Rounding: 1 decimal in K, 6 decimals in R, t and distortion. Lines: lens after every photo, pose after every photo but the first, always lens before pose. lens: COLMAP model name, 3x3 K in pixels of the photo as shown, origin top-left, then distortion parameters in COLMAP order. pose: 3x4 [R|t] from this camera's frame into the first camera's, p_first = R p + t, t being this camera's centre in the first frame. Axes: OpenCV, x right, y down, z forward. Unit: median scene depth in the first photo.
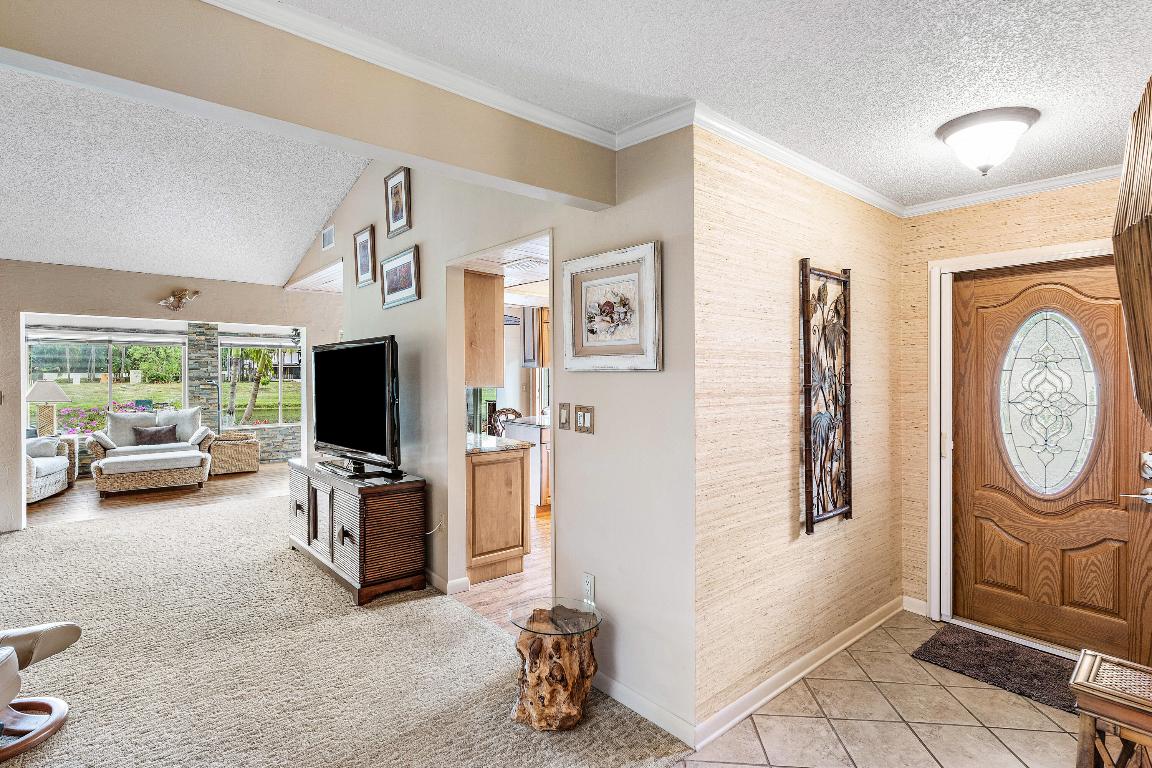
lens RADIAL K [[575.4, 0, 574.4], [0, 575.4, 387.8], [0, 0, 1]] dist [-0.000719, -0.001538]
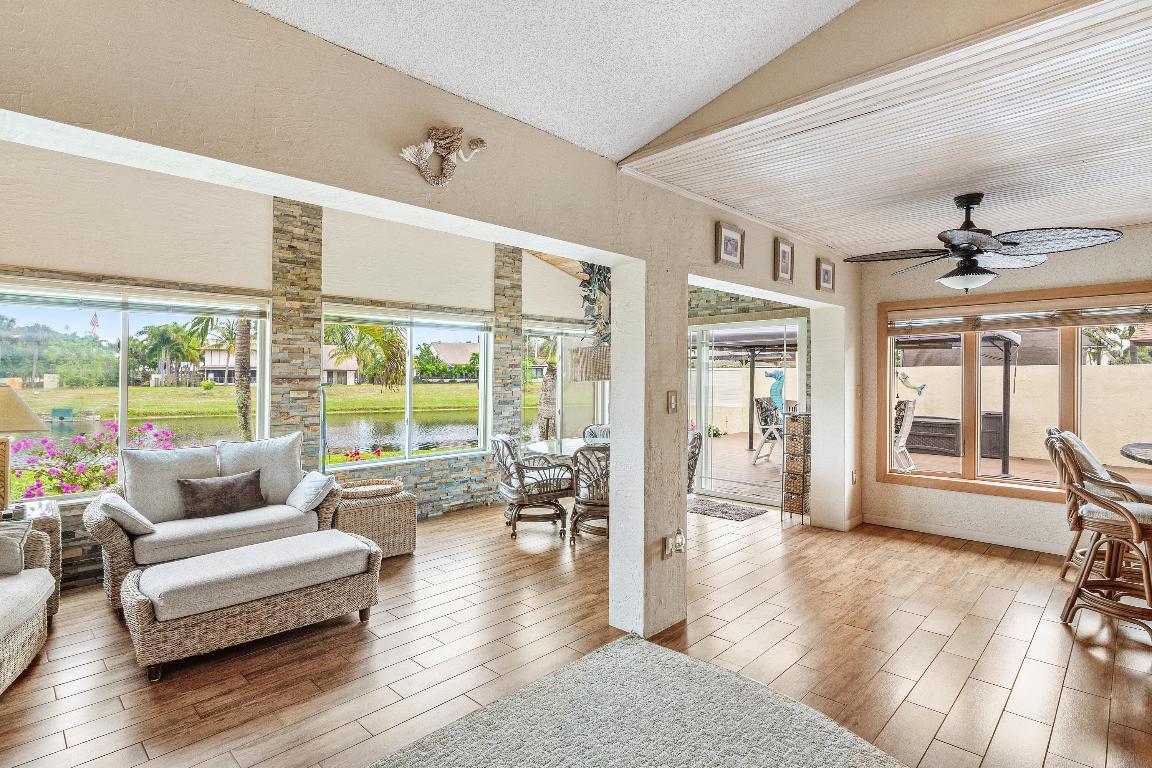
lens RADIAL K [[575.4, 0, 591.9], [0, 575.4, 370.5], [0, 0, 1]] dist [-0.000719, -0.001538]
pose [[0.993829, -0.003961, 0.110852, -0.465407], [0.007668, 0.999425, -0.033032, -0.004736], [-0.110657, 0.033678, 0.993288, 0.467189]]
